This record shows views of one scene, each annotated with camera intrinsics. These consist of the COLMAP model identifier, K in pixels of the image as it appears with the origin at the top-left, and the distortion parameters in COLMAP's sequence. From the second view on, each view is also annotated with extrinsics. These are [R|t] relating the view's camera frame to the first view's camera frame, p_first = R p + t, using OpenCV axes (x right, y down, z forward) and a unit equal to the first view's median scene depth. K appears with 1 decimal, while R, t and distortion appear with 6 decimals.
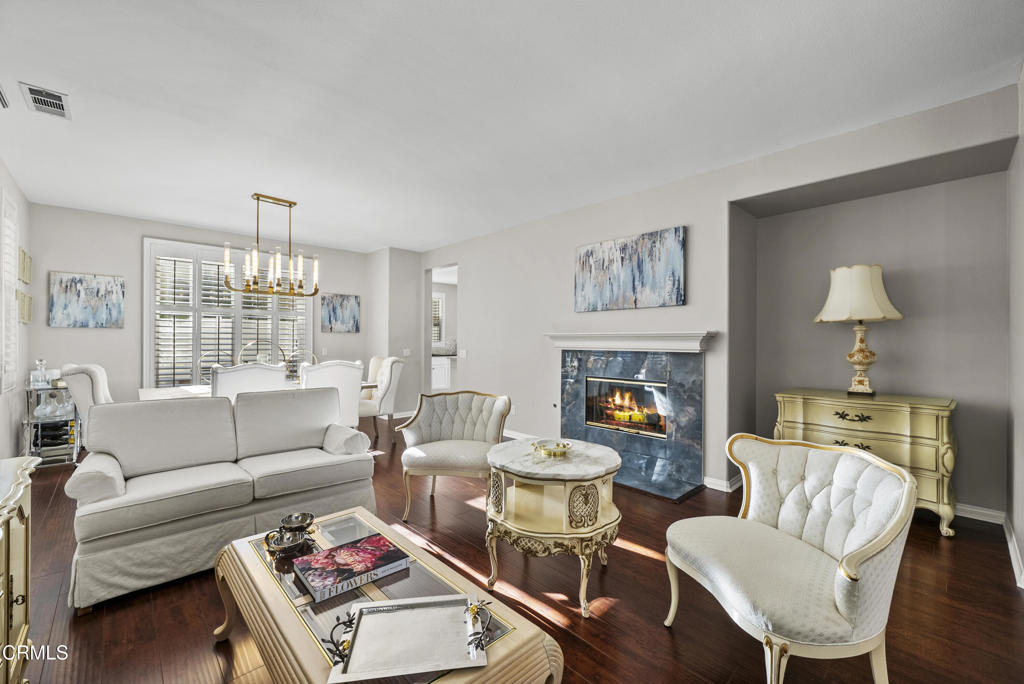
lens RADIAL K [[412.1, 0, 505.5], [0, 412.1, 340.7], [0, 0, 1]] dist [-0.001292, -0.000319]
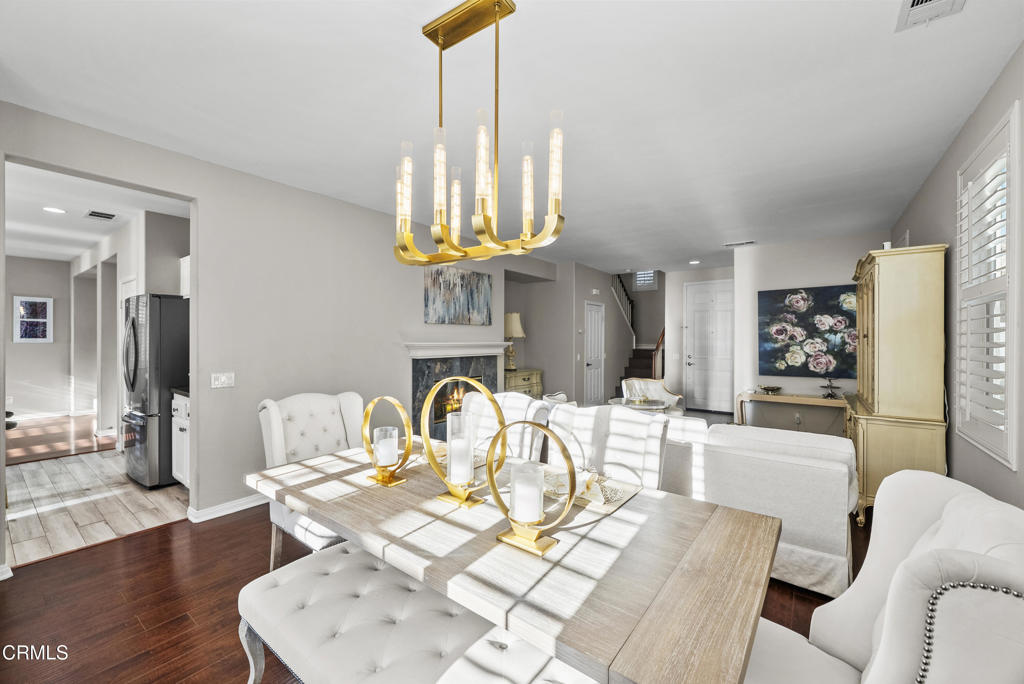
lens RADIAL K [[412.1, 0, 505.5], [0, 412.1, 340.7], [0, 0, 1]] dist [-0.001292, -0.000319]
pose [[-0.165561, -0.005596, 0.986184, -1.002657], [-0.001134, 0.999984, 0.005484, -0.031962], [-0.986199, -0.000210, -0.165564, 1.066356]]
